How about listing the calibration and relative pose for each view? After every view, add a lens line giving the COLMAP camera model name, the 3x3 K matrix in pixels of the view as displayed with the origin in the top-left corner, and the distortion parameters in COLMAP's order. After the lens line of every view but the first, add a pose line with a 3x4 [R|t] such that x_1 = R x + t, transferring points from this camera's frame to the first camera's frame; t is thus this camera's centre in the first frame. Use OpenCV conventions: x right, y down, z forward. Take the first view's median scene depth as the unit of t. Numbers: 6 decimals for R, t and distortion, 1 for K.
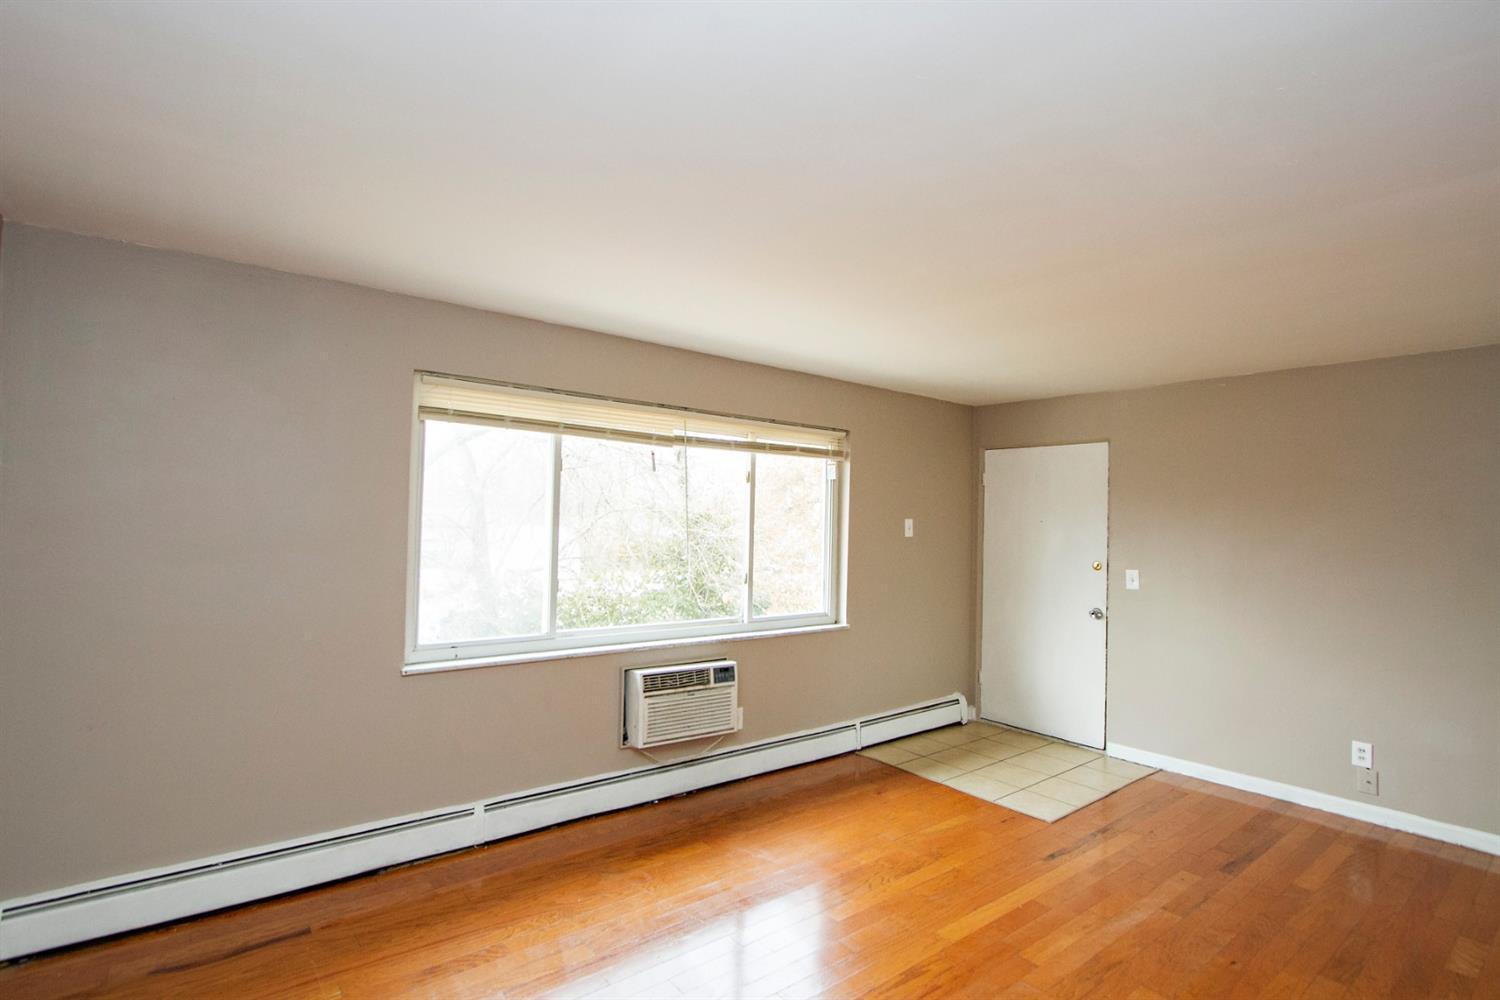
lens RADIAL K [[734.7, 0, 749.2], [0, 734.7, 511.7], [0, 0, 1]] dist [0.003182, -0.000038]
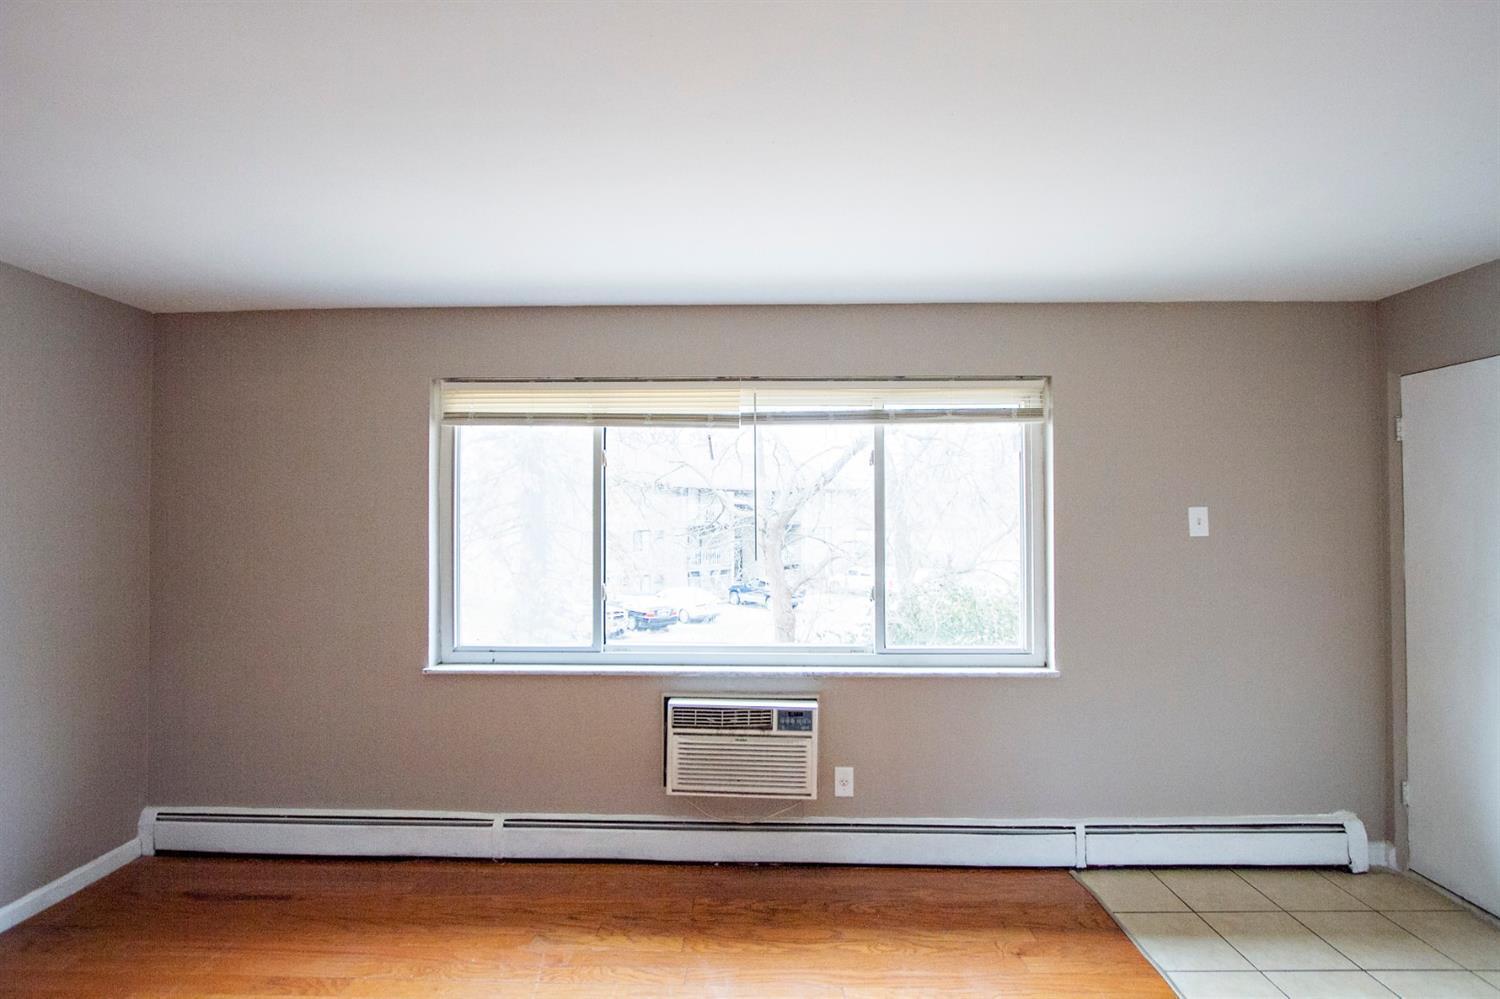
lens RADIAL K [[736.0, 0, 750.0], [0, 736.0, 499.5], [0, 0, 1]] dist [-0.006025, -0.000139]
pose [[0.764827, -0.035365, -0.643265, 0.425145], [0.027238, 0.999374, -0.022558, 0.009617], [0.643660, -0.000268, 0.765312, 0.387341]]
